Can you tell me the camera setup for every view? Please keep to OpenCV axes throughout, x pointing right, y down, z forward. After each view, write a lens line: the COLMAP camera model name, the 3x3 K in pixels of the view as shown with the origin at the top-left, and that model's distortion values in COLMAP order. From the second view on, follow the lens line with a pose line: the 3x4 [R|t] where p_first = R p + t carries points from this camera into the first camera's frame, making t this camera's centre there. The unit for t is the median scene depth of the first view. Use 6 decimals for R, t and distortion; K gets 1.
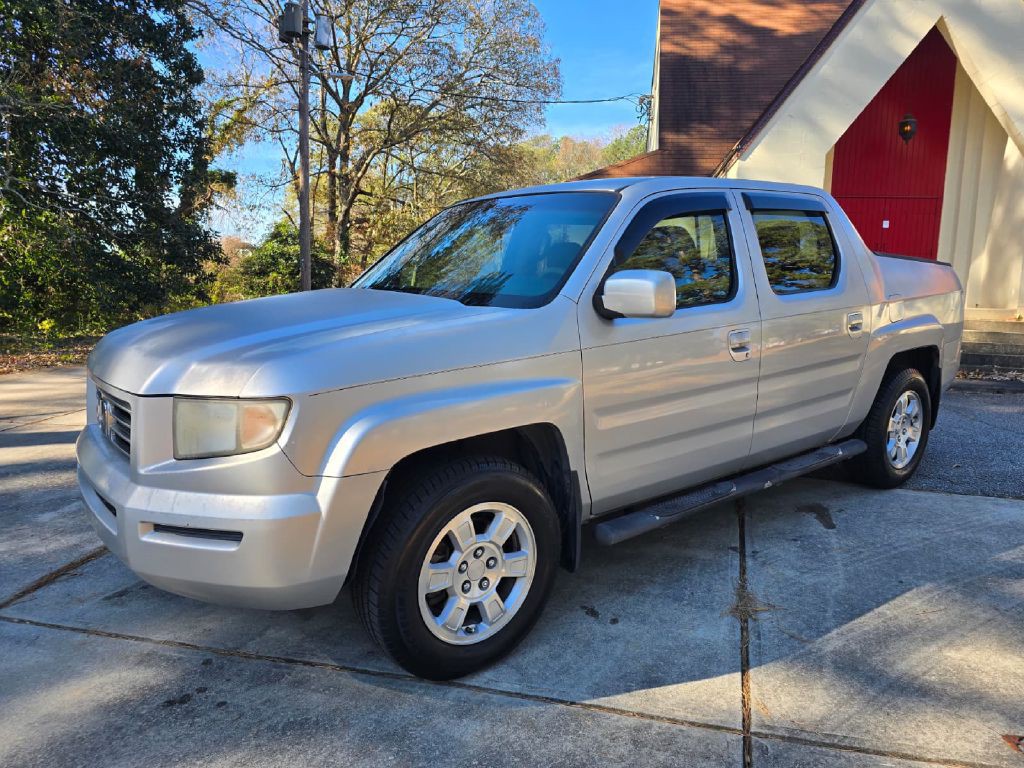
lens RADIAL K [[717.2, 0, 513.5], [0, 717.2, 389.6], [0, 0, 1]] dist [0.008275, -0.000127]
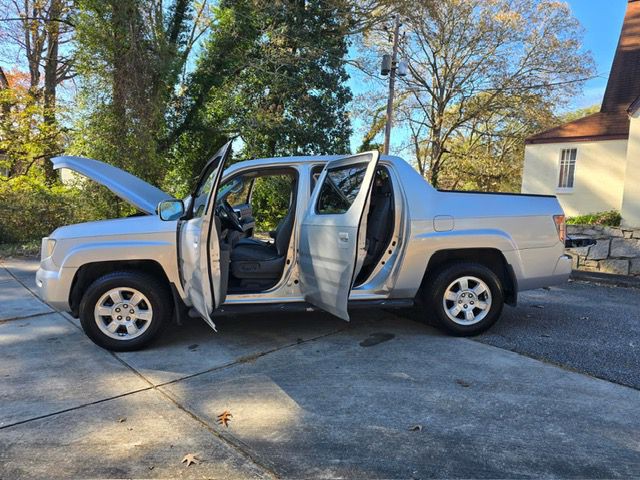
lens RADIAL K [[440.9, 0, 313.5], [0, 440.9, 236.7], [0, 0, 1]] dist [0.009706, 0.004451]
pose [[0.836576, 0.049125, -0.545643, 1.248125], [-0.090341, 0.994707, -0.048956, -0.011147], [0.540350, 0.090250, 0.836586, -0.017863]]
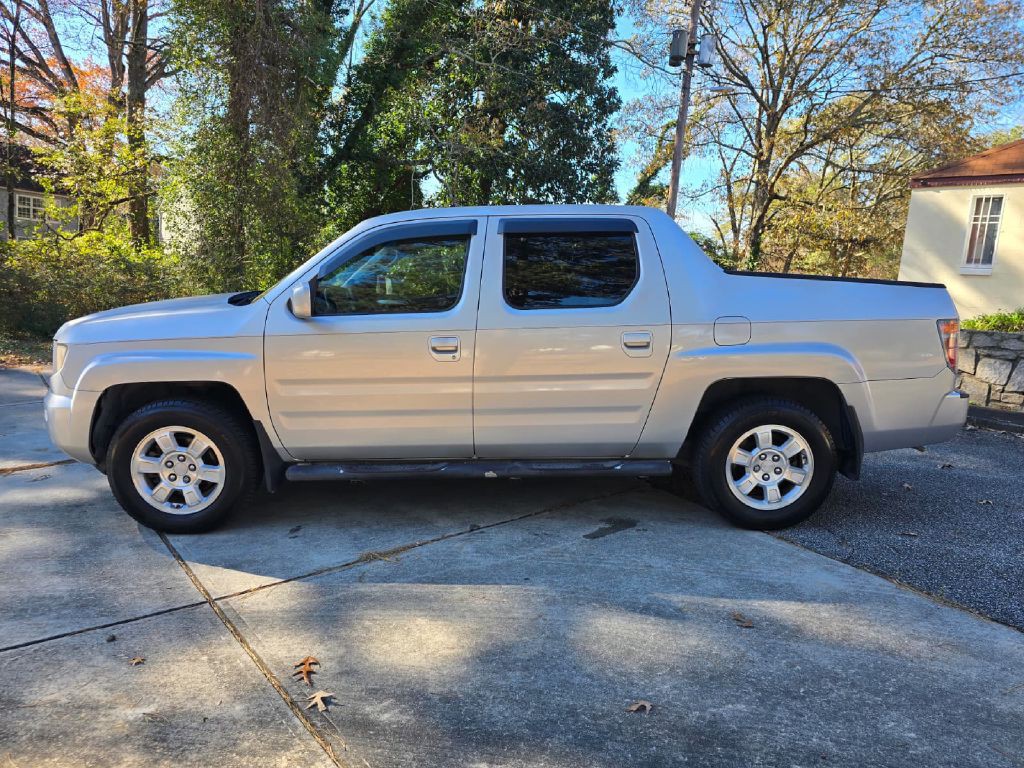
lens RADIAL K [[704.9, 0, 512.0], [0, 704.9, 384.0], [0, 0, 1]] dist [0.012766, -0.005148]
pose [[0.798277, 0.106410, -0.592816, 1.268103], [-0.113082, 0.993245, 0.026013, -0.052344], [0.591580, 0.046271, 0.804917, 0.146599]]
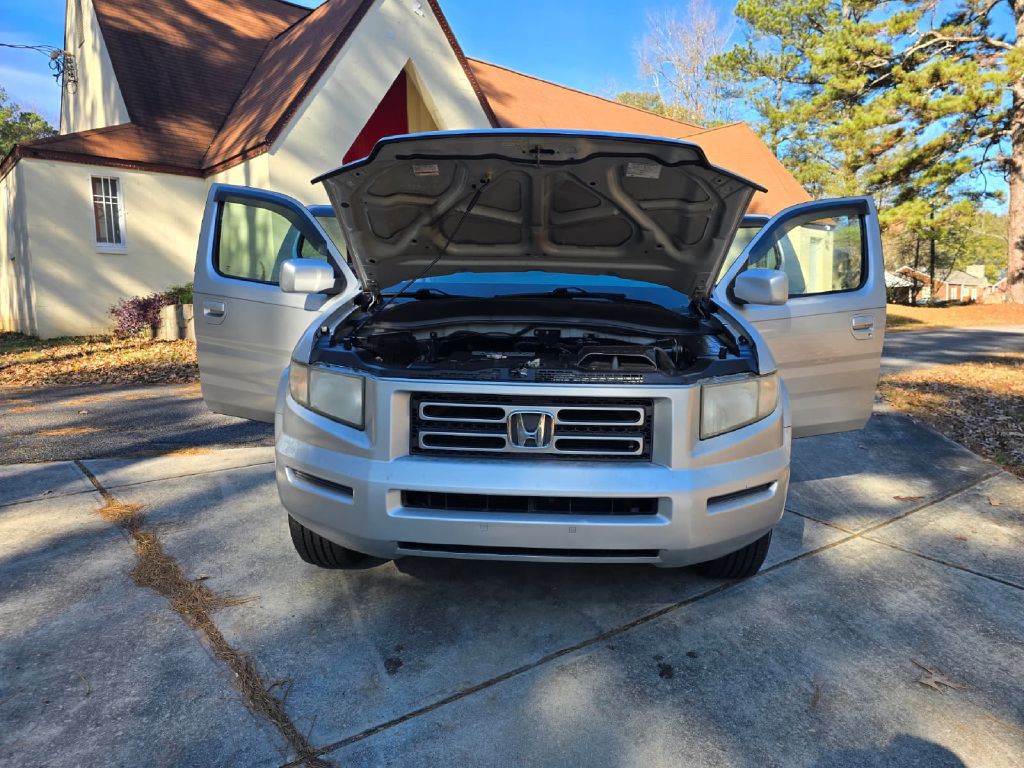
lens RADIAL K [[736.1, 0, 512.0], [0, 736.1, 384.0], [0, 0, 1]] dist [0.019340, 0.001002]
pose [[0.611120, -0.114684, 0.783186, -1.234459], [0.115374, 0.991787, 0.055204, -0.068727], [-0.783085, 0.056623, 0.619332, 0.410681]]
